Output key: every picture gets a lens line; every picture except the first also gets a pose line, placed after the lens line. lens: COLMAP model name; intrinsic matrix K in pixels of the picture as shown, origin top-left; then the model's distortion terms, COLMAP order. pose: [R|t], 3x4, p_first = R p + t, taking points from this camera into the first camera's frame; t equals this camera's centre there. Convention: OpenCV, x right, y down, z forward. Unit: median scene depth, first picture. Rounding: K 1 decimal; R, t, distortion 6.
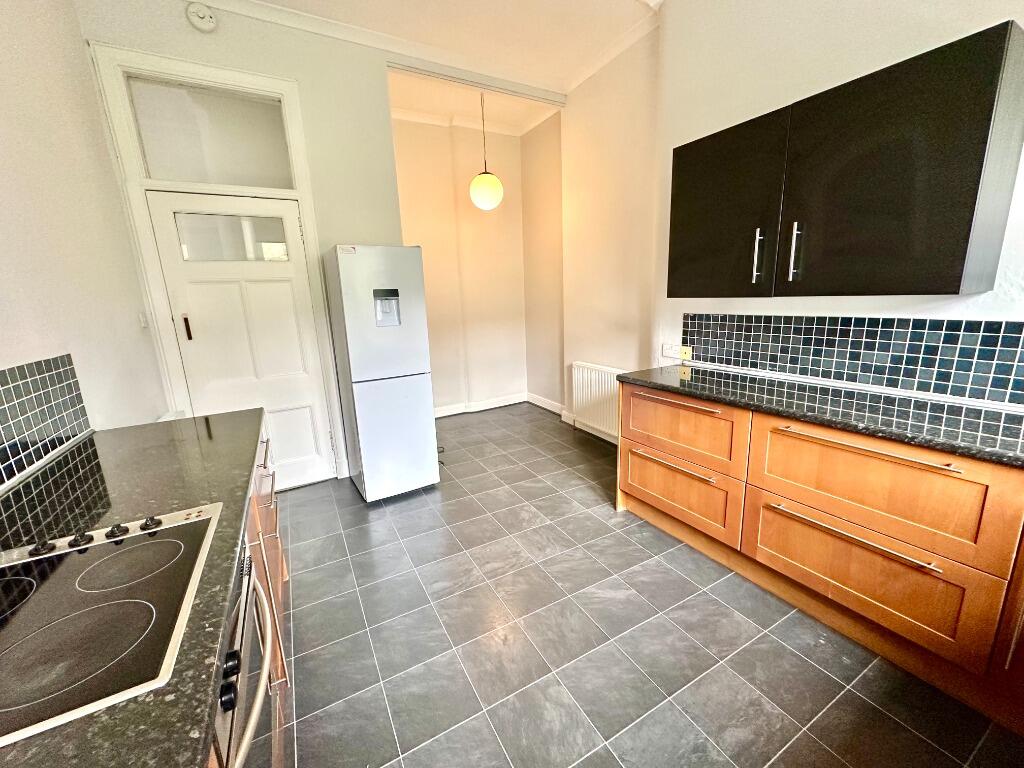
lens RADIAL K [[405.8, 0, 512.0], [0, 405.8, 384.0], [0, 0, 1]] dist [-0.000116, -0.000023]
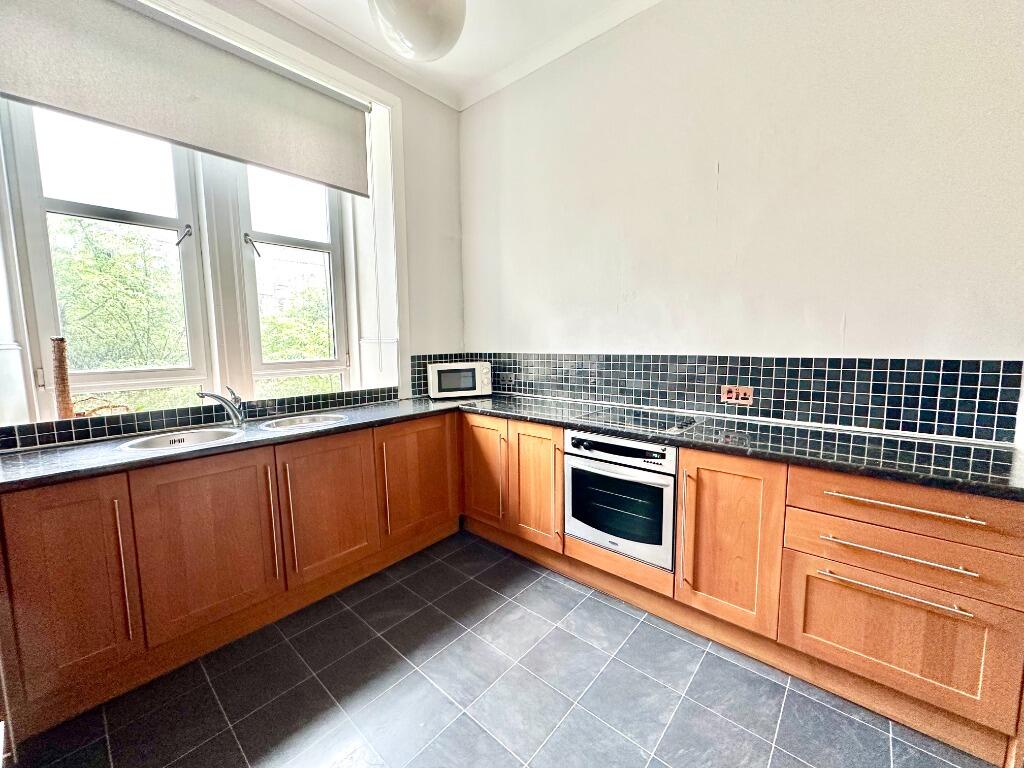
lens RADIAL K [[405.8, 0, 512.0], [0, 405.8, 384.0], [0, 0, 1]] dist [-0.000116, -0.000023]
pose [[0.941523, -0.034400, 0.335188, -0.222674], [0.067412, 0.993894, -0.087355, -0.075613], [-0.330136, 0.104842, 0.938093, 0.382149]]
